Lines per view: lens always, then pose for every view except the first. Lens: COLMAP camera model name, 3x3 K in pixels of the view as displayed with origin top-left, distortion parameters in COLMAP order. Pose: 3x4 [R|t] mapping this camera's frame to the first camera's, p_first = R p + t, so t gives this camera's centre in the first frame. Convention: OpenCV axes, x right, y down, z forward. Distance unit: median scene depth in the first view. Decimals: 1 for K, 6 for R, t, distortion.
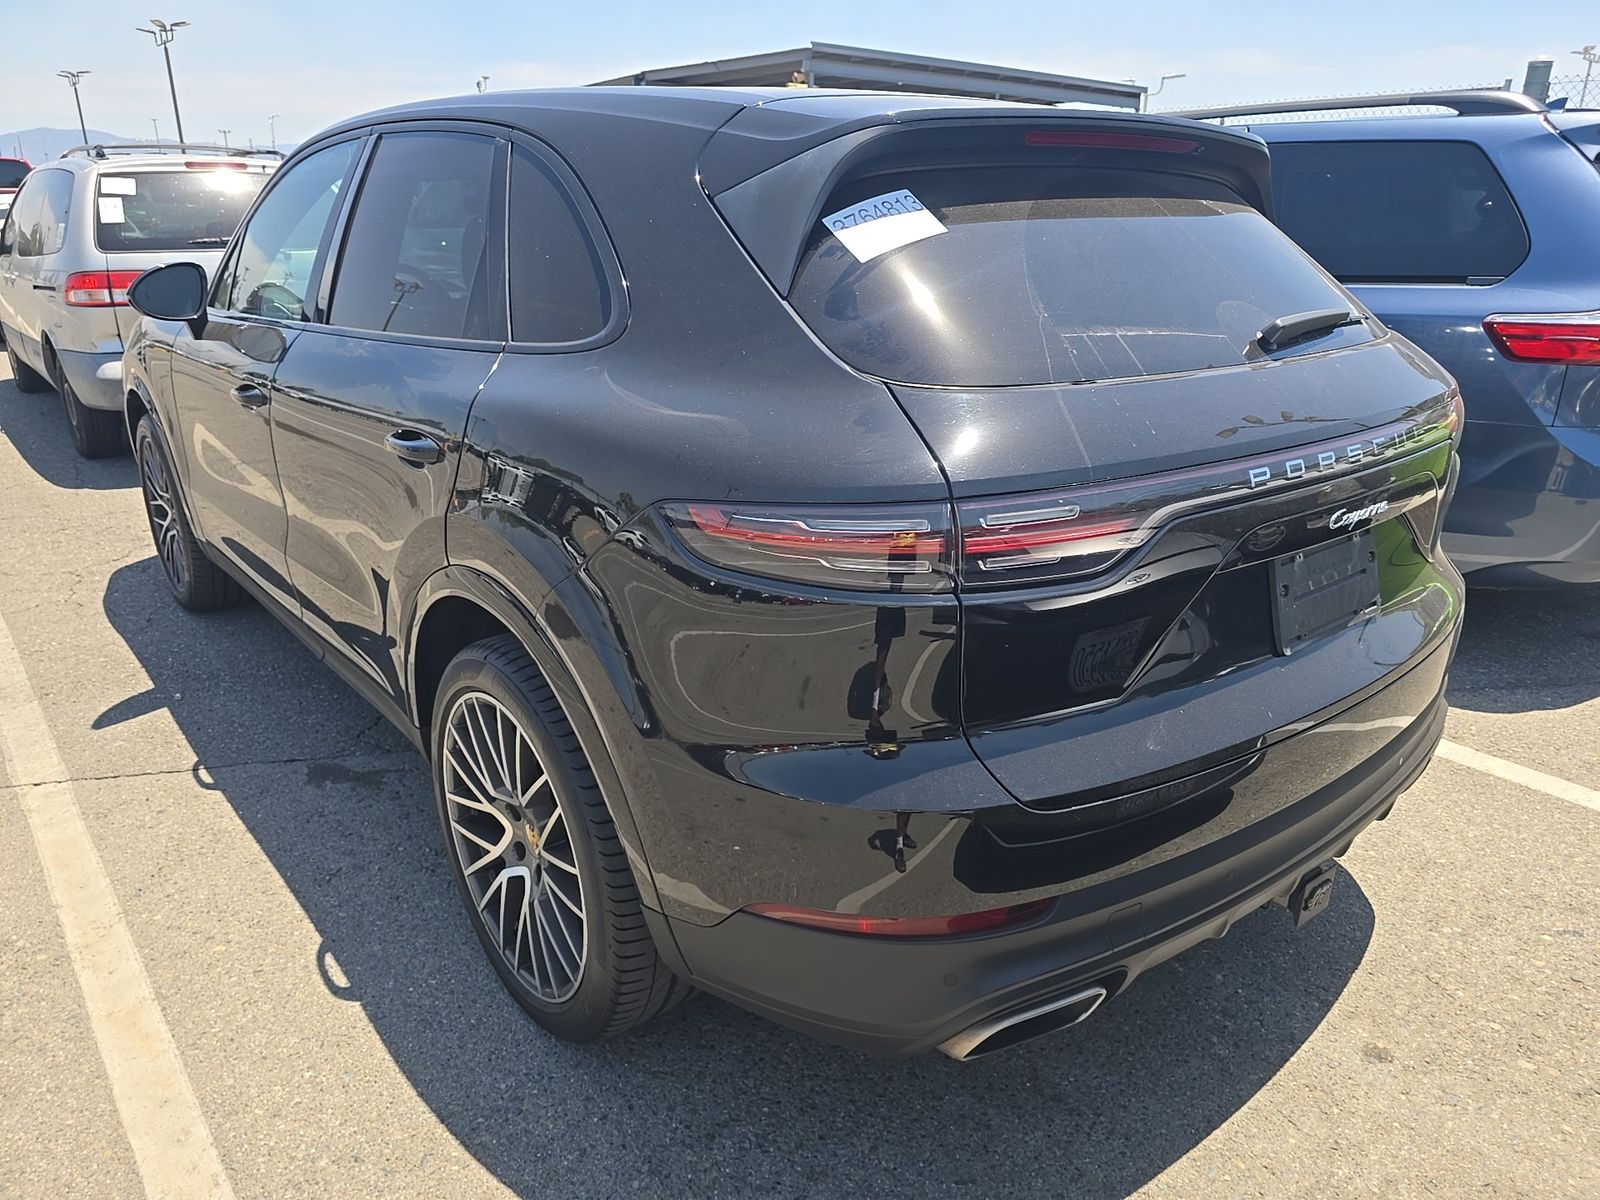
lens RADIAL K [[1118.5, 0, 800.2], [0, 1118.5, 607.1], [0, 0, 1]] dist [0.017605, -0.017506]
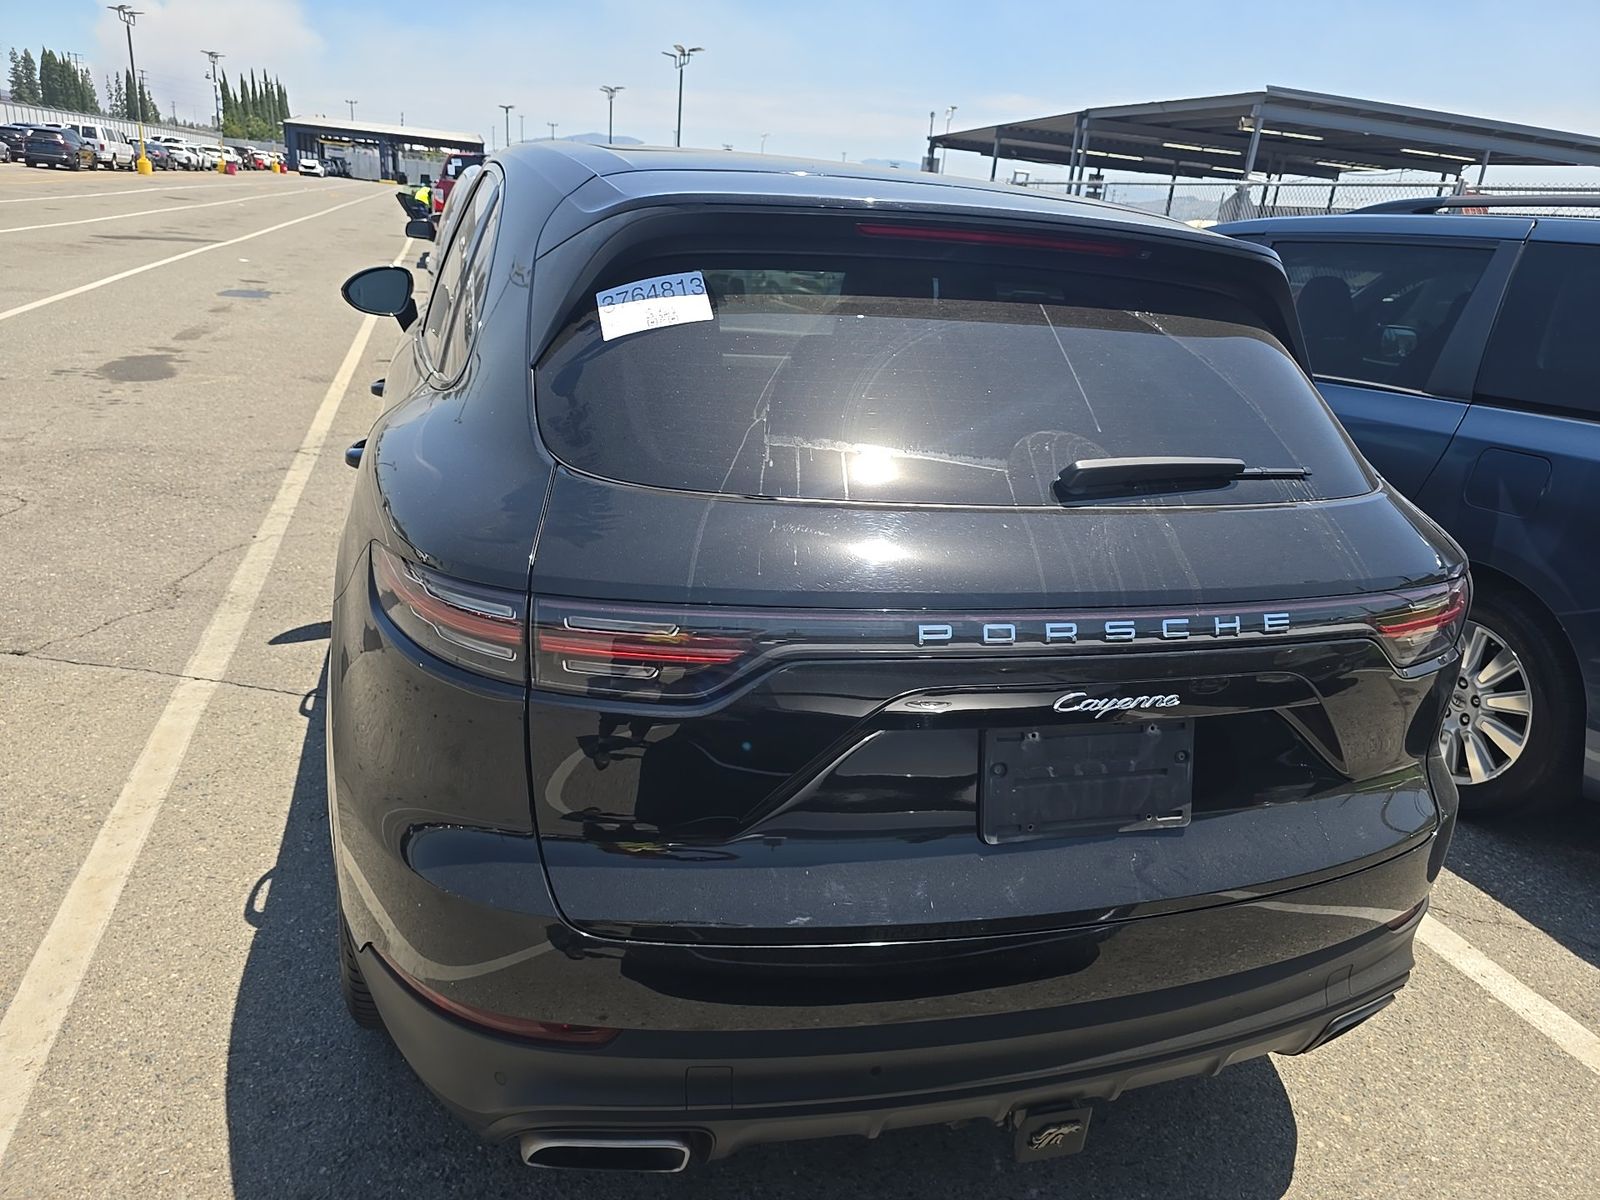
lens RADIAL K [[1118.5, 0, 803.6], [0, 1118.5, 600.9], [0, 0, 1]] dist [0.017605, -0.017506]
pose [[0.920219, 0.193419, -0.340275, 0.460122], [-0.202498, 0.979241, 0.008996, -0.097873], [0.334951, 0.060627, 0.940283, 0.108684]]
